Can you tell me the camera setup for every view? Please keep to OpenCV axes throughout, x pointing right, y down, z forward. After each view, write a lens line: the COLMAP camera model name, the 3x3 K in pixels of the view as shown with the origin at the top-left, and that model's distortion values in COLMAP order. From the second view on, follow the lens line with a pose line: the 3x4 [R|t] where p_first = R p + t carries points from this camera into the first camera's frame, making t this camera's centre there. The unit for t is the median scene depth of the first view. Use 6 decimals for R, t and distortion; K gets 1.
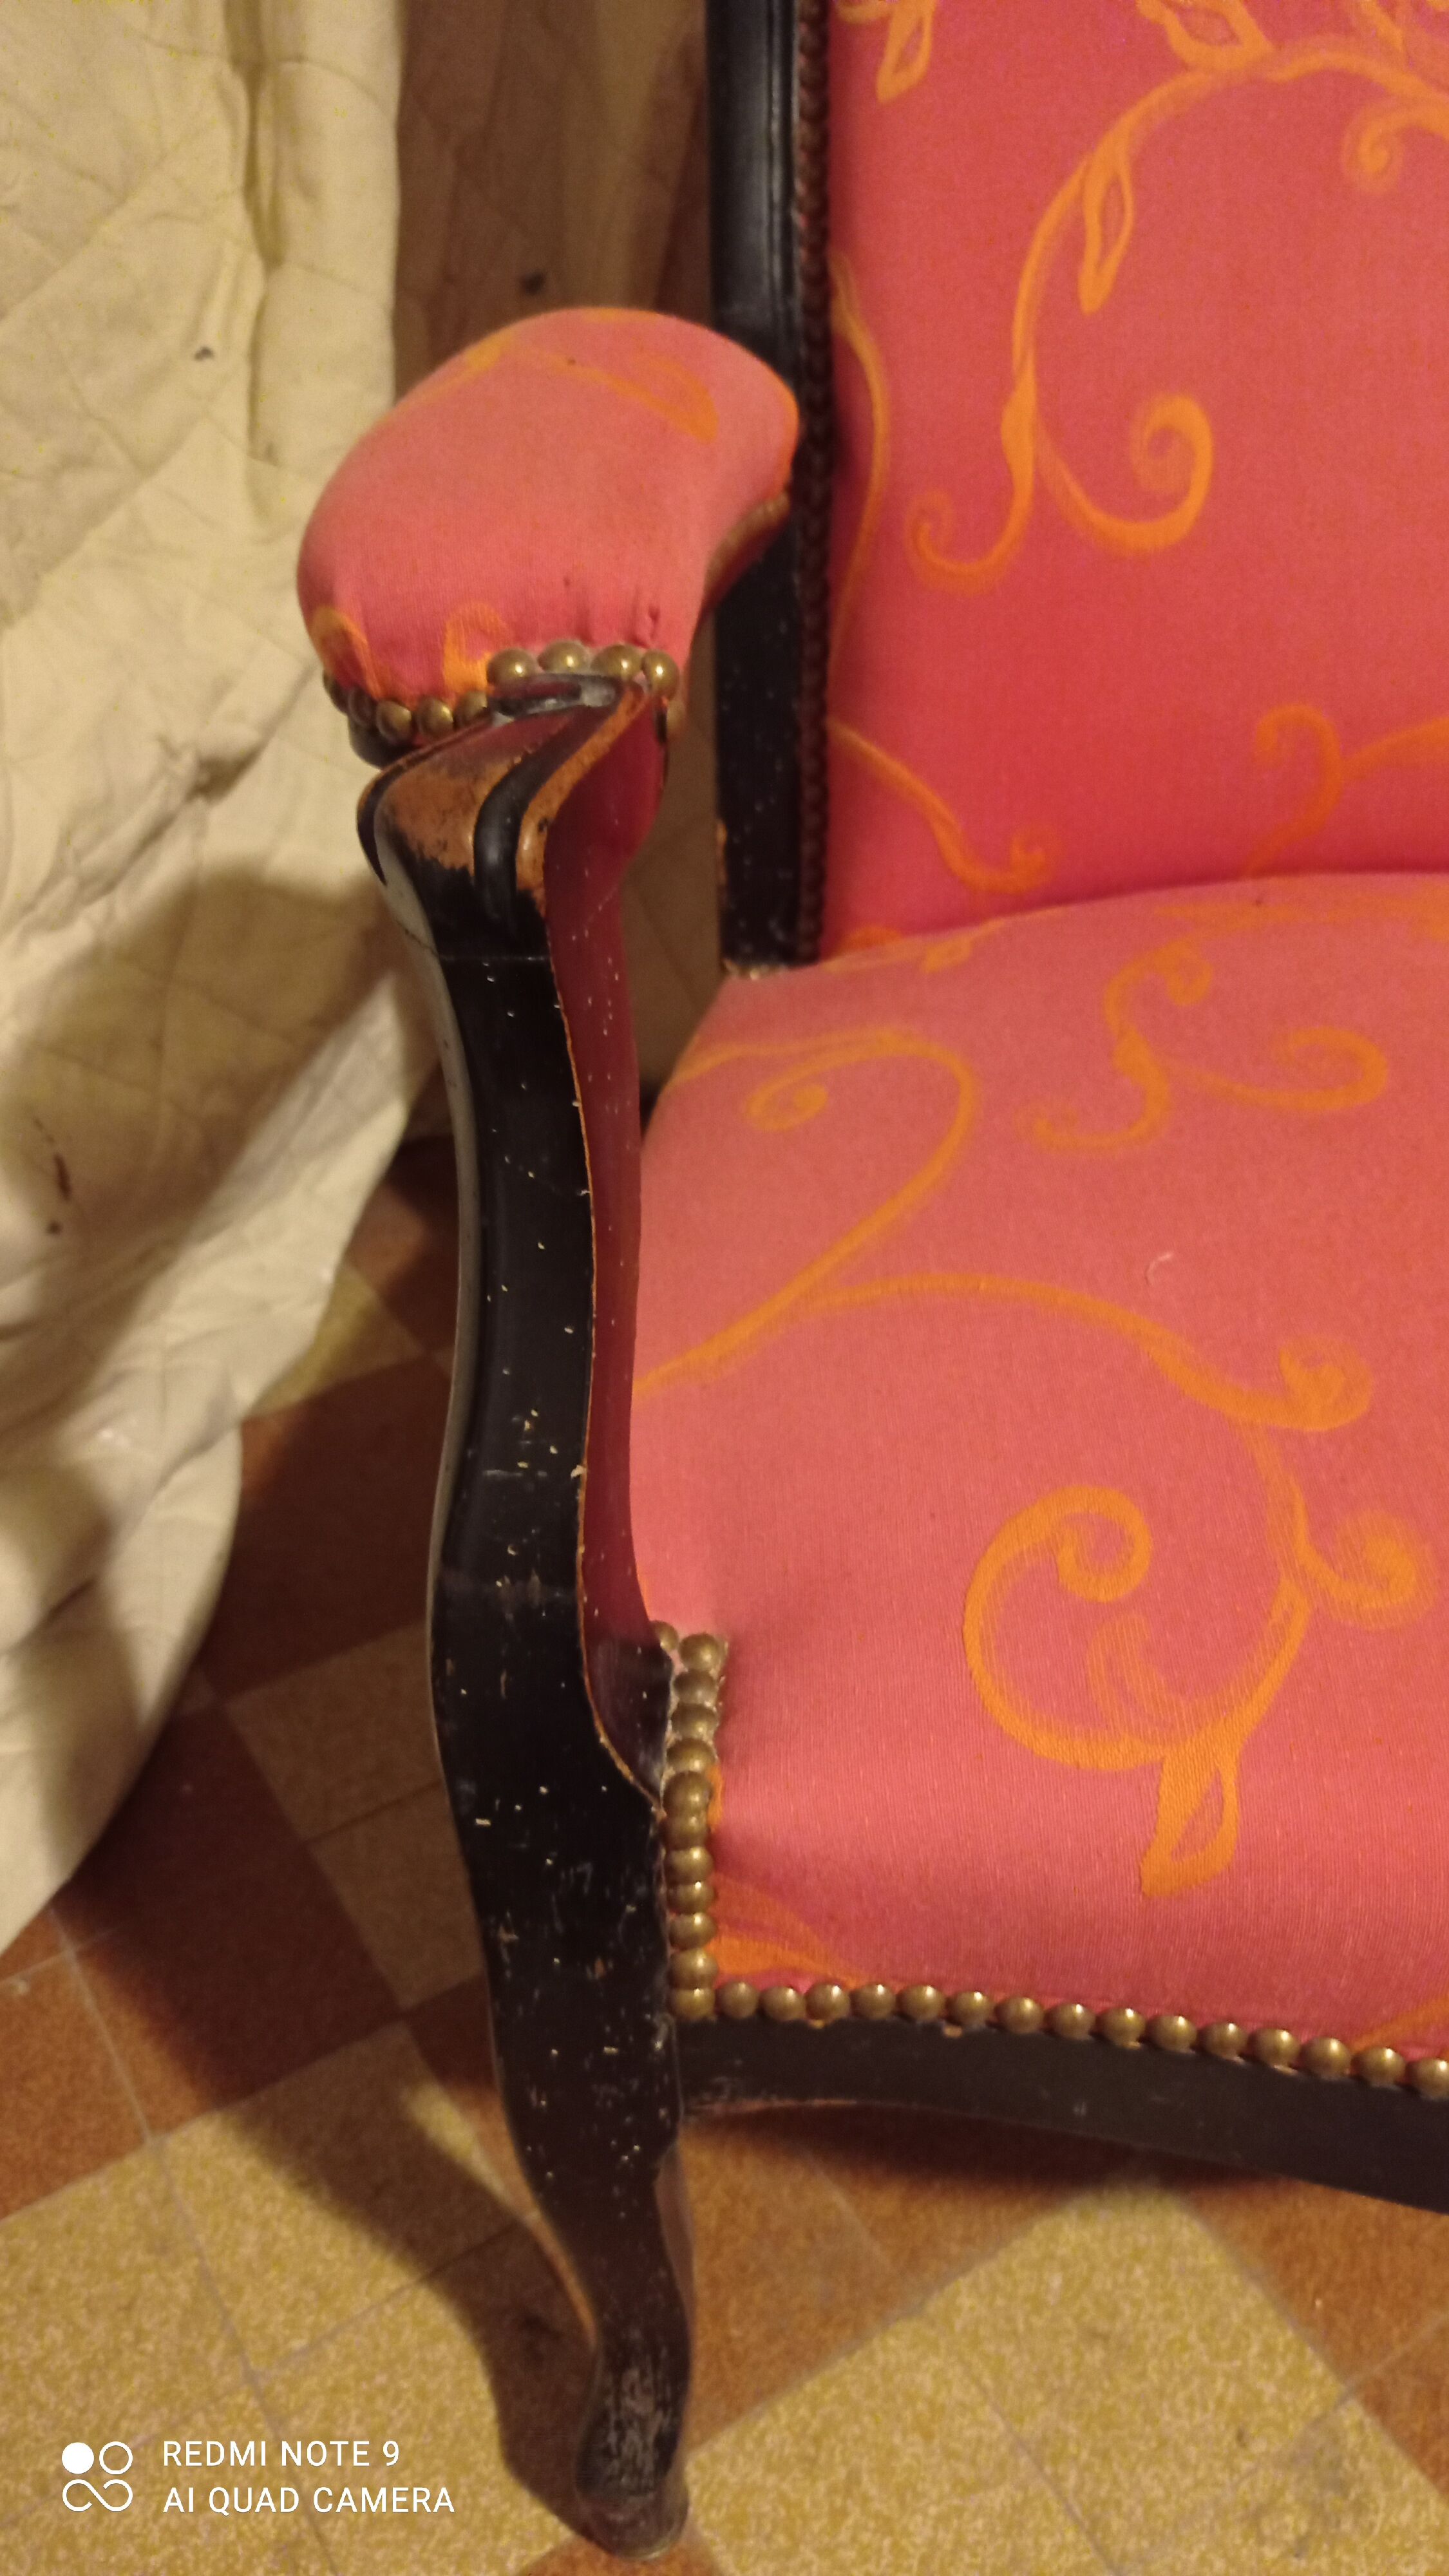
lens RADIAL K [[1976.5, 0, 724.5], [0, 1976.5, 1288.0], [0, 0, 1]] dist [0.000210, 0.015142]
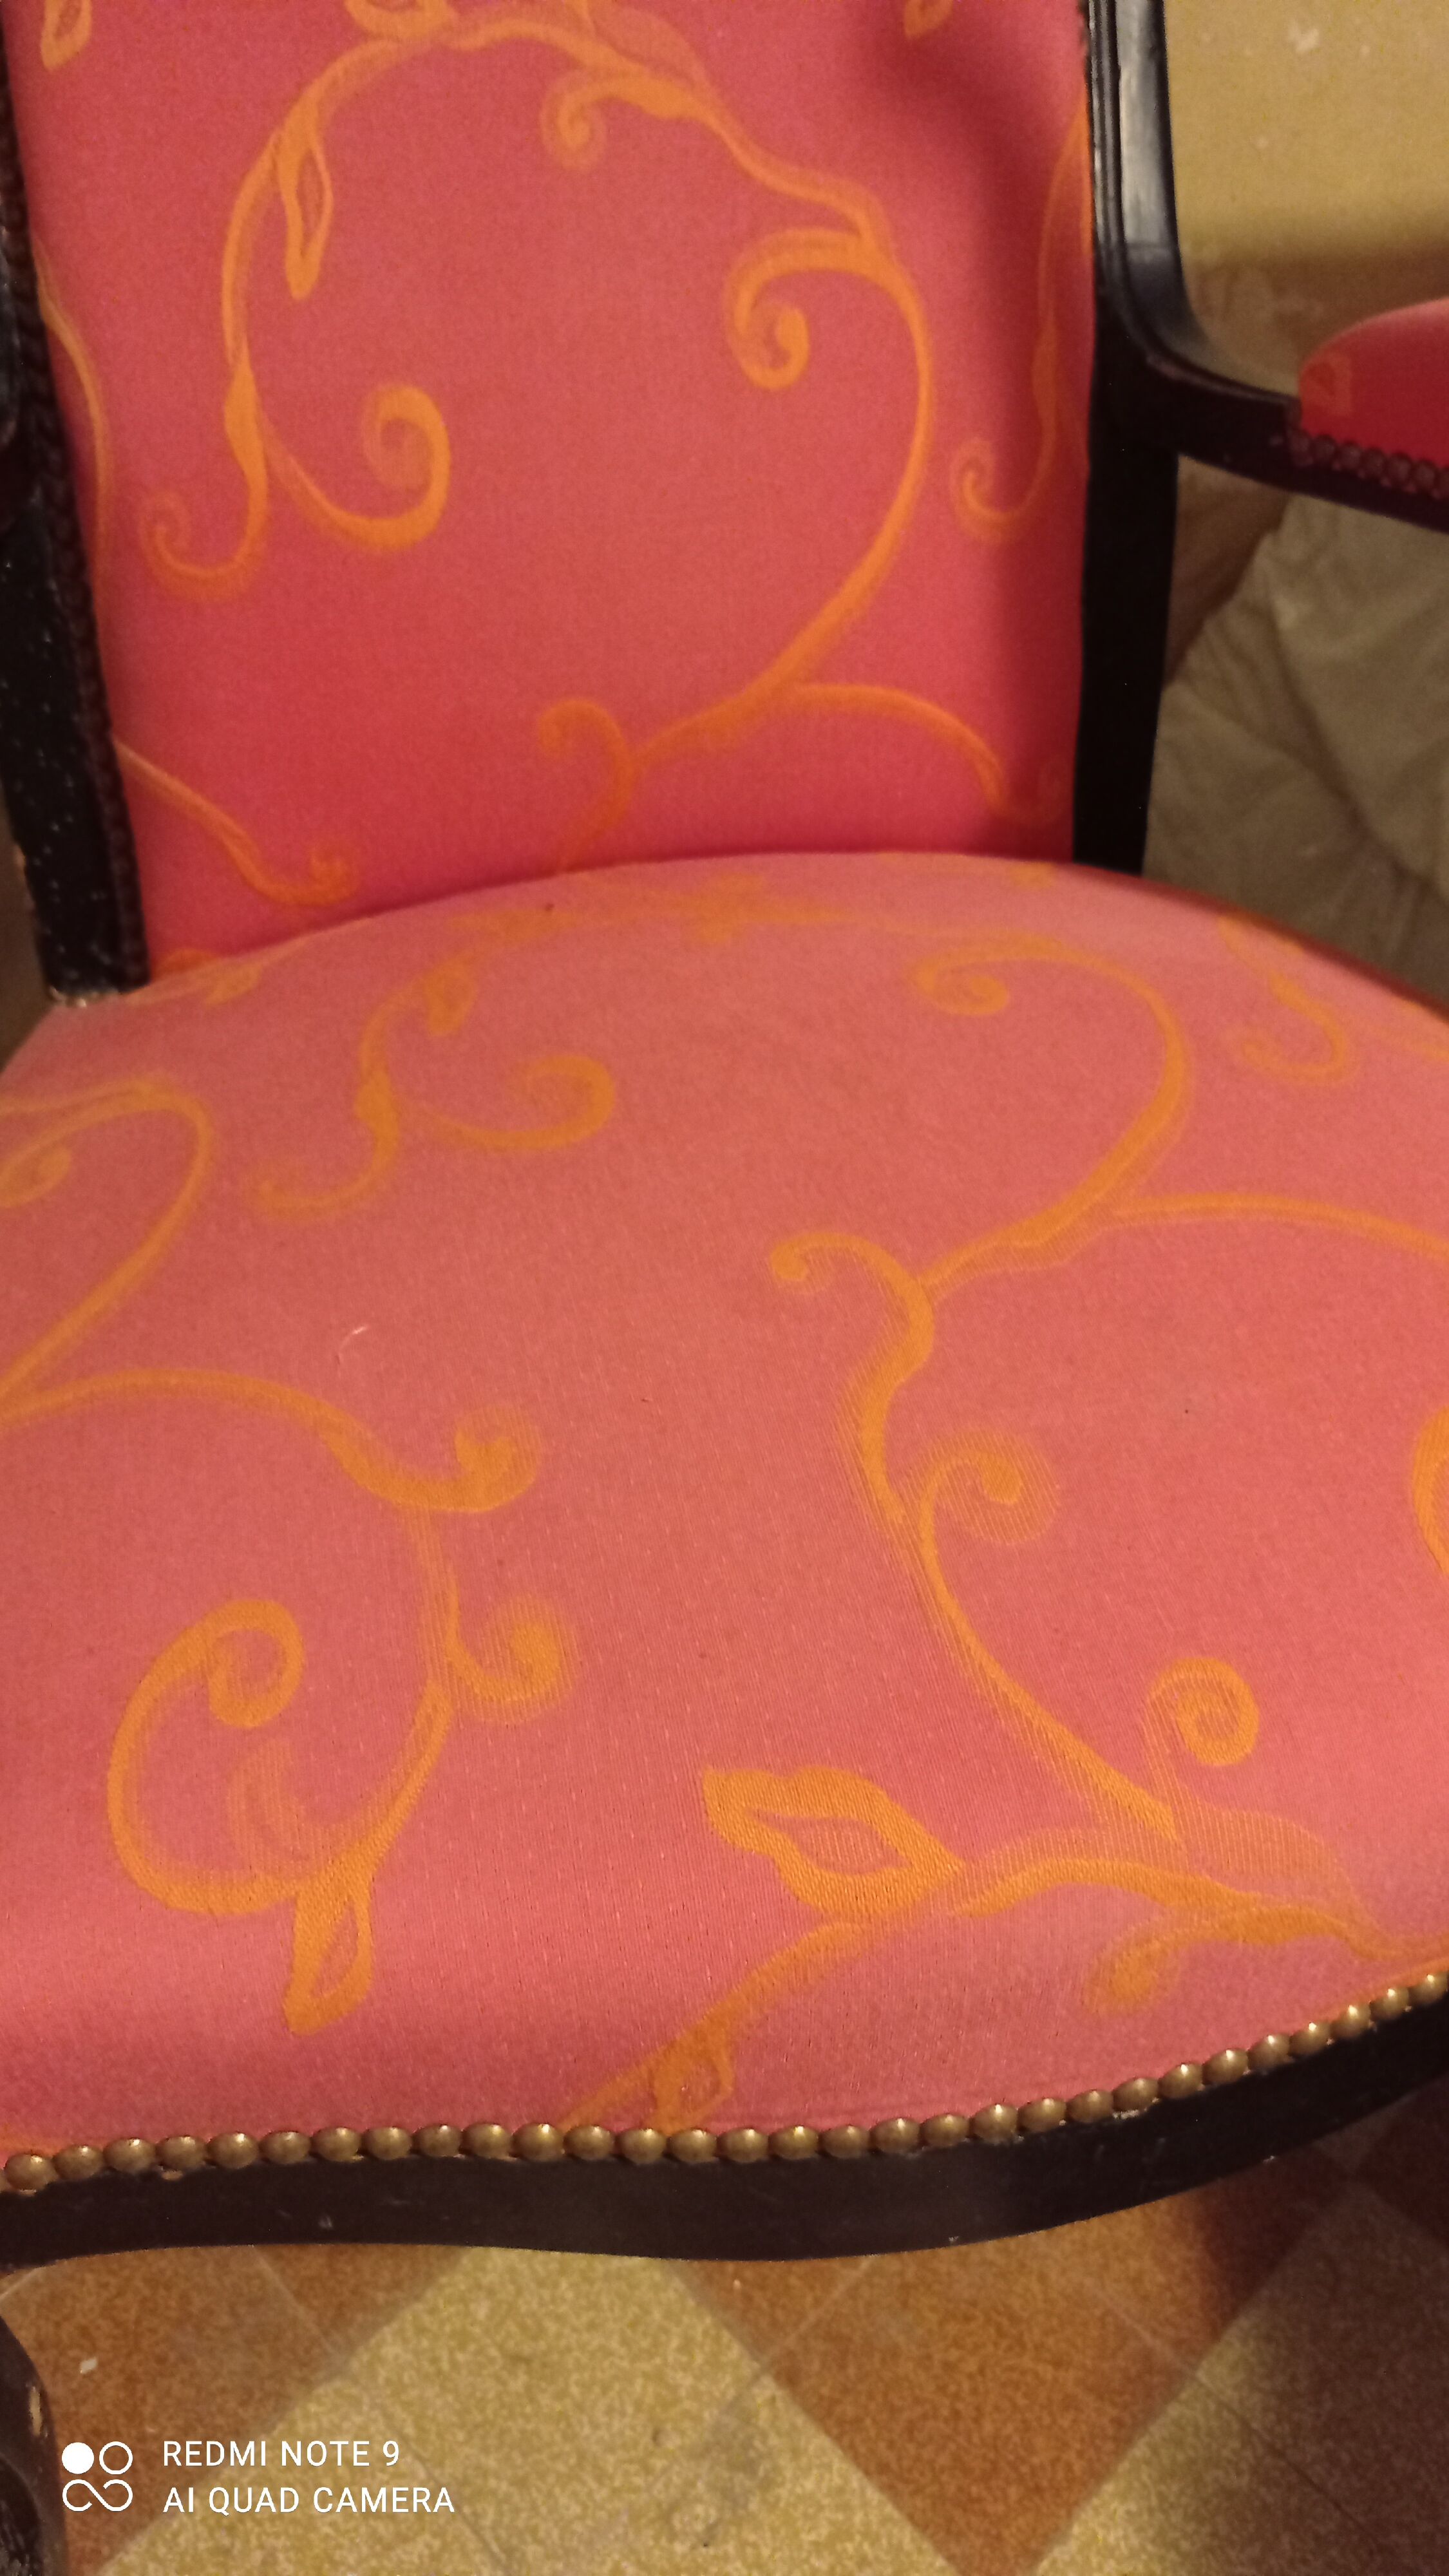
lens RADIAL K [[1976.5, 0, 724.5], [0, 1976.5, 1288.0], [0, 0, 1]] dist [0.000210, 0.015142]
pose [[0.980241, -0.106062, 0.166968, 0.180843], [0.098689, 0.993765, 0.051880, -0.052143], [-0.171429, -0.034377, 0.984596, 0.014722]]
